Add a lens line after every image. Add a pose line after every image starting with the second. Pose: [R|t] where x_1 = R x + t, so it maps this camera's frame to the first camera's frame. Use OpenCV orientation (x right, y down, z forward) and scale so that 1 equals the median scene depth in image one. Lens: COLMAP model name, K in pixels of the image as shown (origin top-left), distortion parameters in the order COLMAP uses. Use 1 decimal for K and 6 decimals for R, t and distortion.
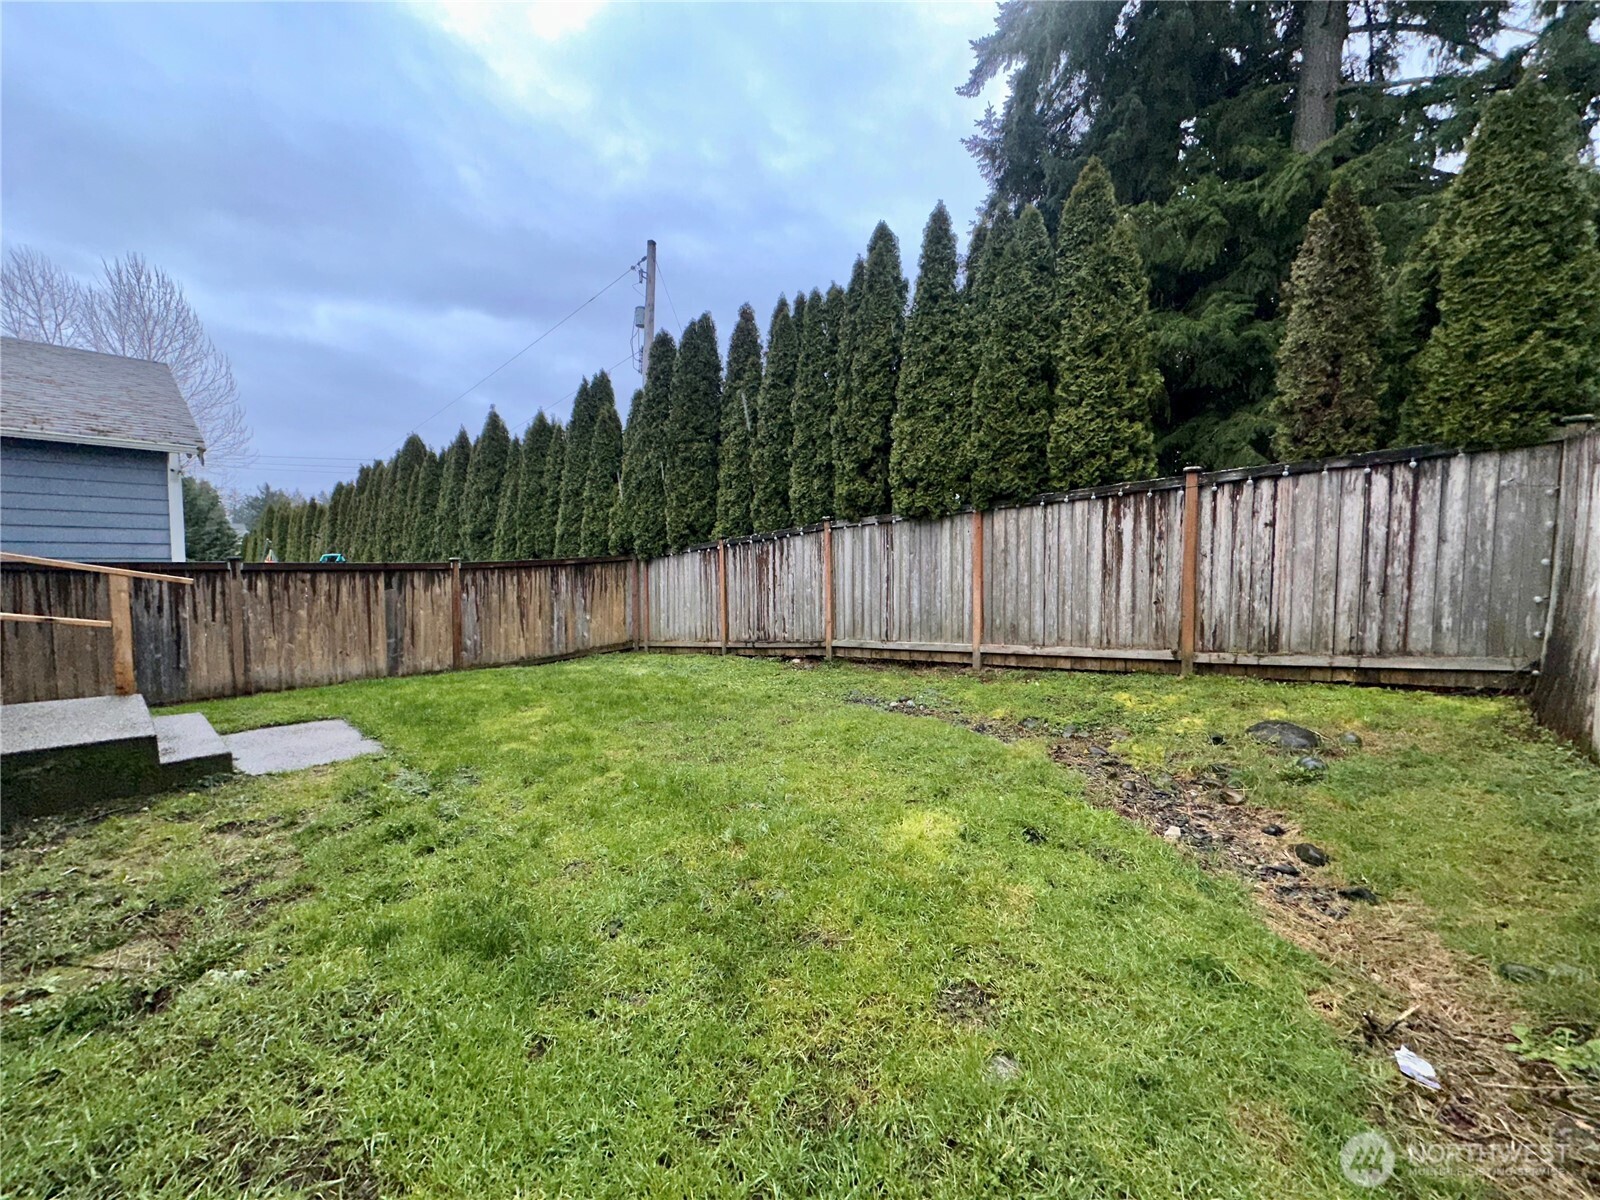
lens RADIAL K [[630.9, 0, 800.0], [0, 630.9, 600.0], [0, 0, 1]] dist [-0.000081, 0.000118]
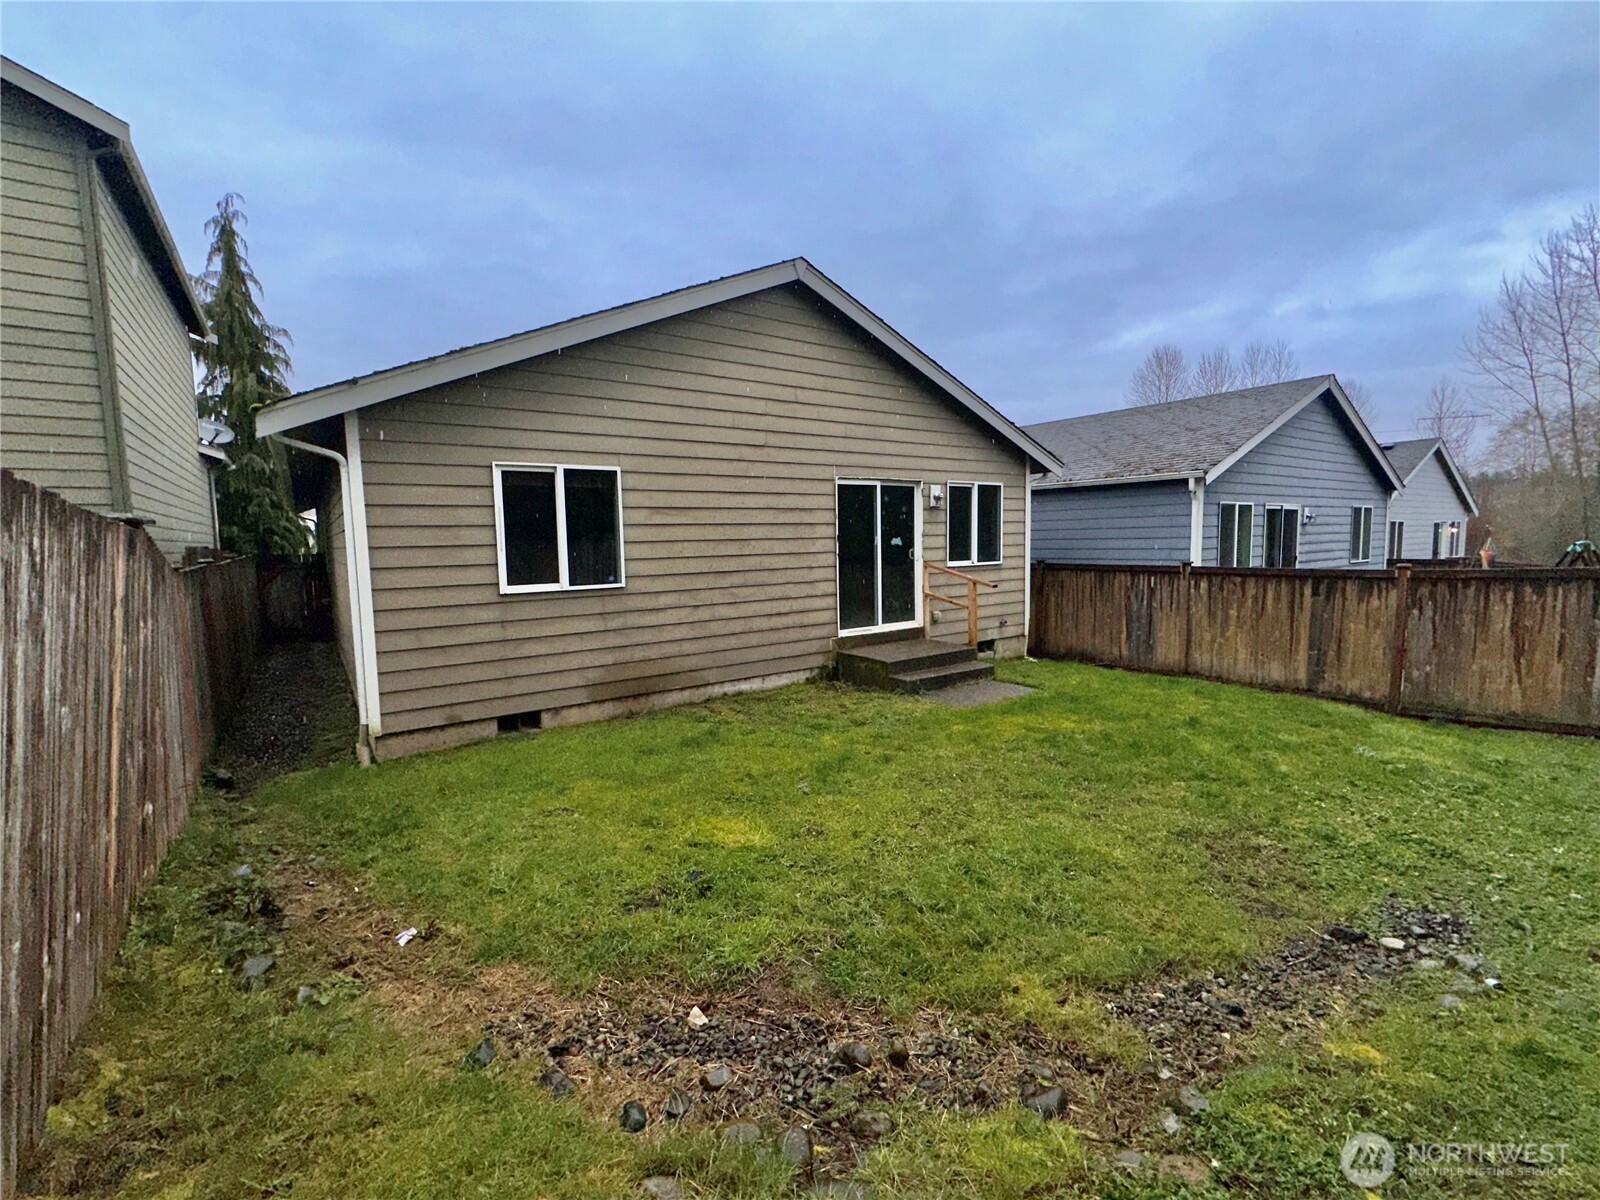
lens RADIAL K [[701.2, 0, 800.0], [0, 701.2, 600.0], [0, 0, 1]] dist [0.000642, -0.000016]
pose [[-0.217706, 0.084339, -0.972364, 0.543496], [-0.042162, 0.994517, 0.095700, -0.084614], [0.975103, 0.061831, -0.212956, 0.515812]]
